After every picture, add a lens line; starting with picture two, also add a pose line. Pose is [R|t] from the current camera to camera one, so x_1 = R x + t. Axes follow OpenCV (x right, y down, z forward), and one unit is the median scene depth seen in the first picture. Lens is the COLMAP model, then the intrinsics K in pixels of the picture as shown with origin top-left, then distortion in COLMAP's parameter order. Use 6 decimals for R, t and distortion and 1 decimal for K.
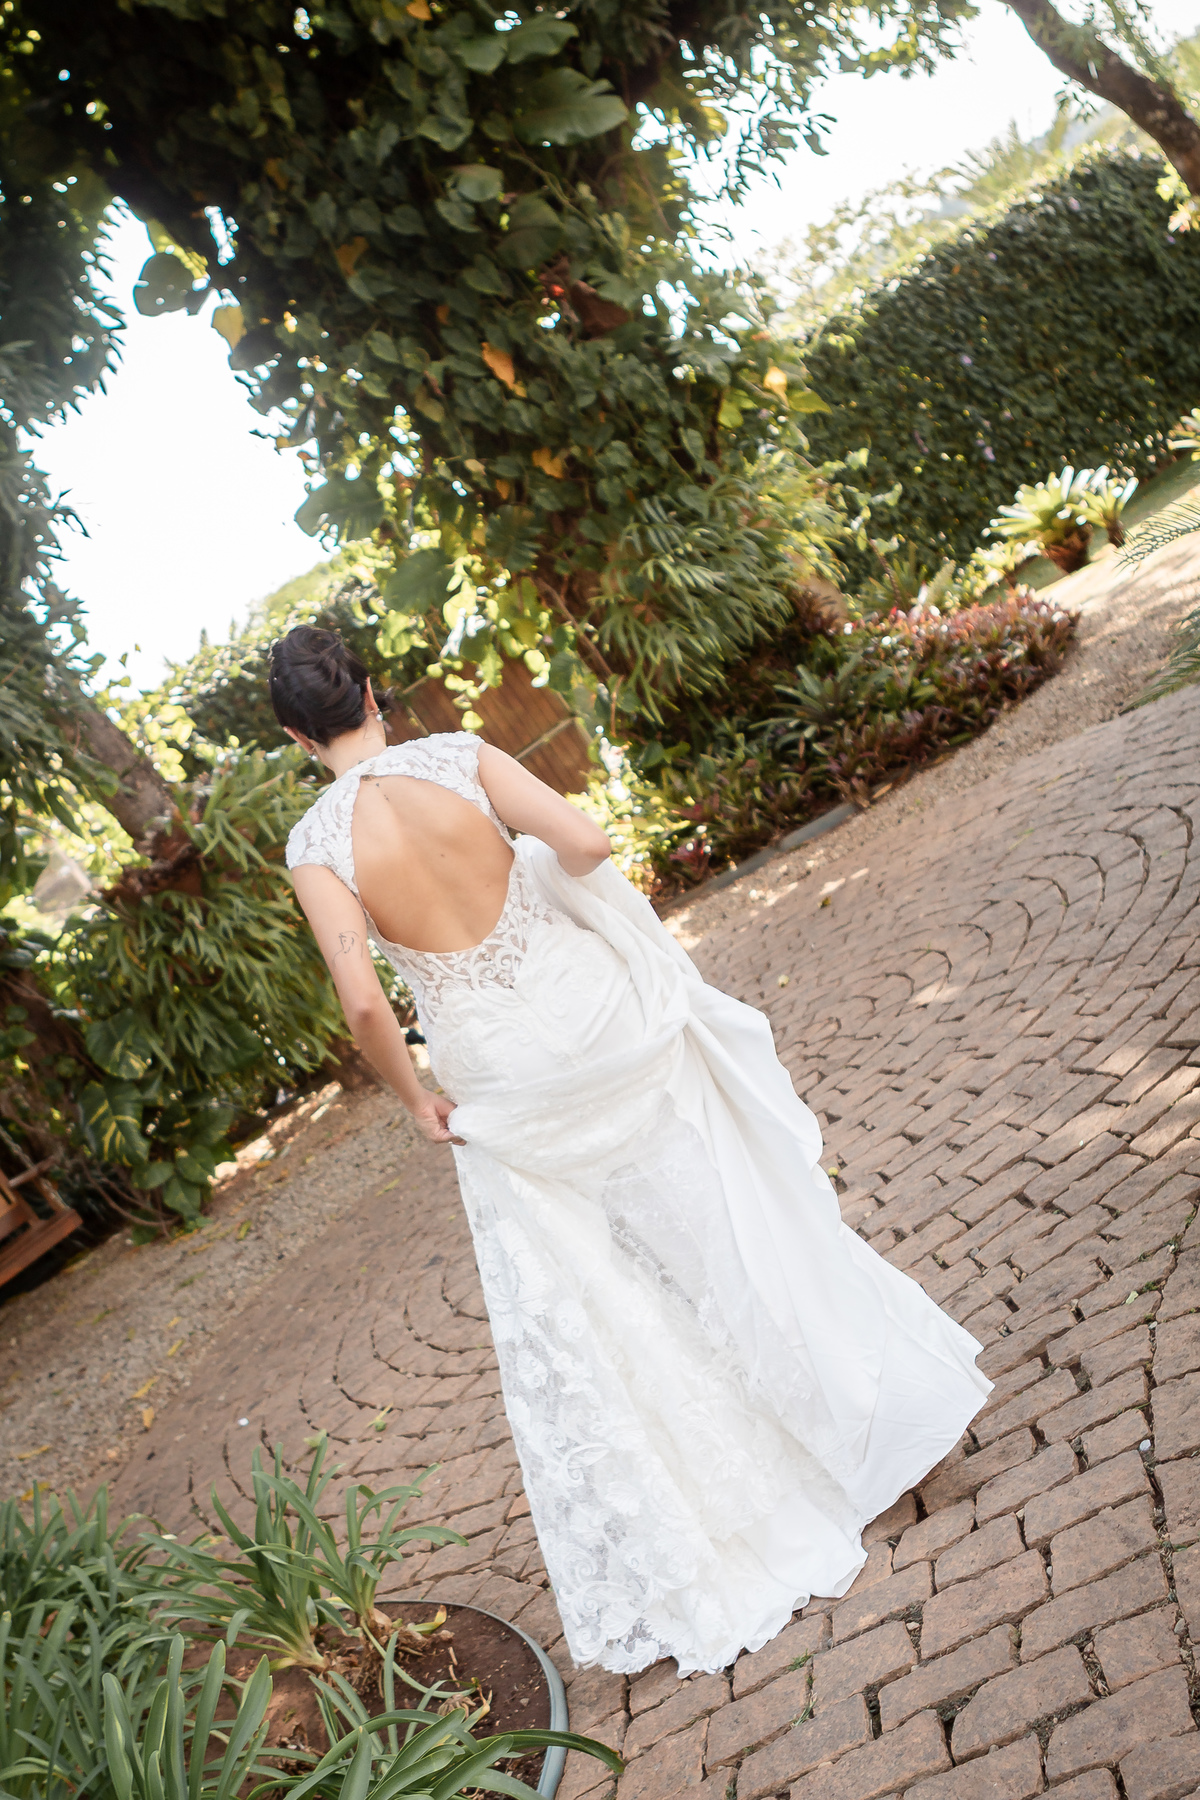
lens RADIAL K [[1954.5, 0, 600.0], [0, 1954.5, 900.0], [0, 0, 1]] dist [-0.083752, 0.060648]
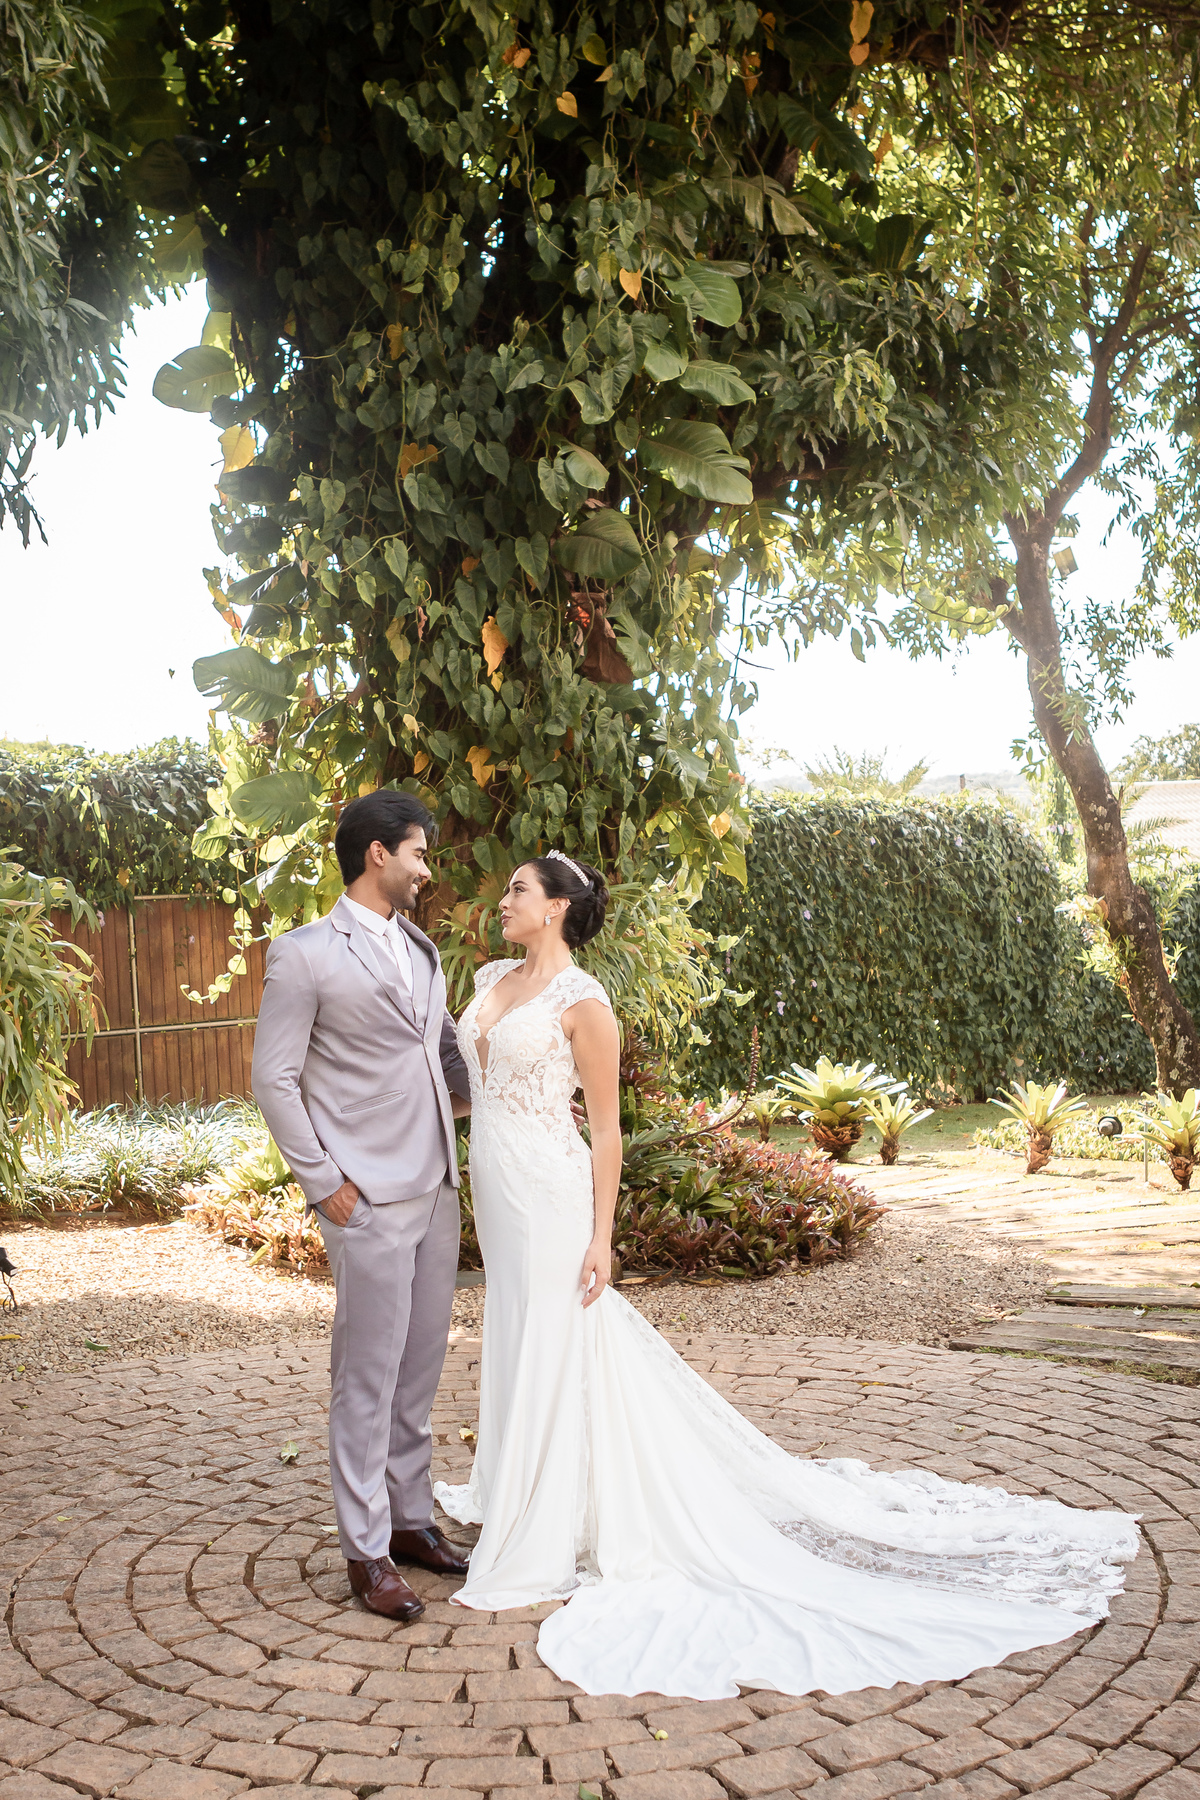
lens RADIAL K [[1954.5, 0, 600.0], [0, 1954.5, 900.0], [0, 0, 1]] dist [-0.083752, 0.060648]
pose [[0.839377, 0.527162, 0.132463, -0.066926], [-0.487254, 0.837762, -0.246454, 0.021620], [-0.240894, 0.142324, 0.960059, 0.134846]]
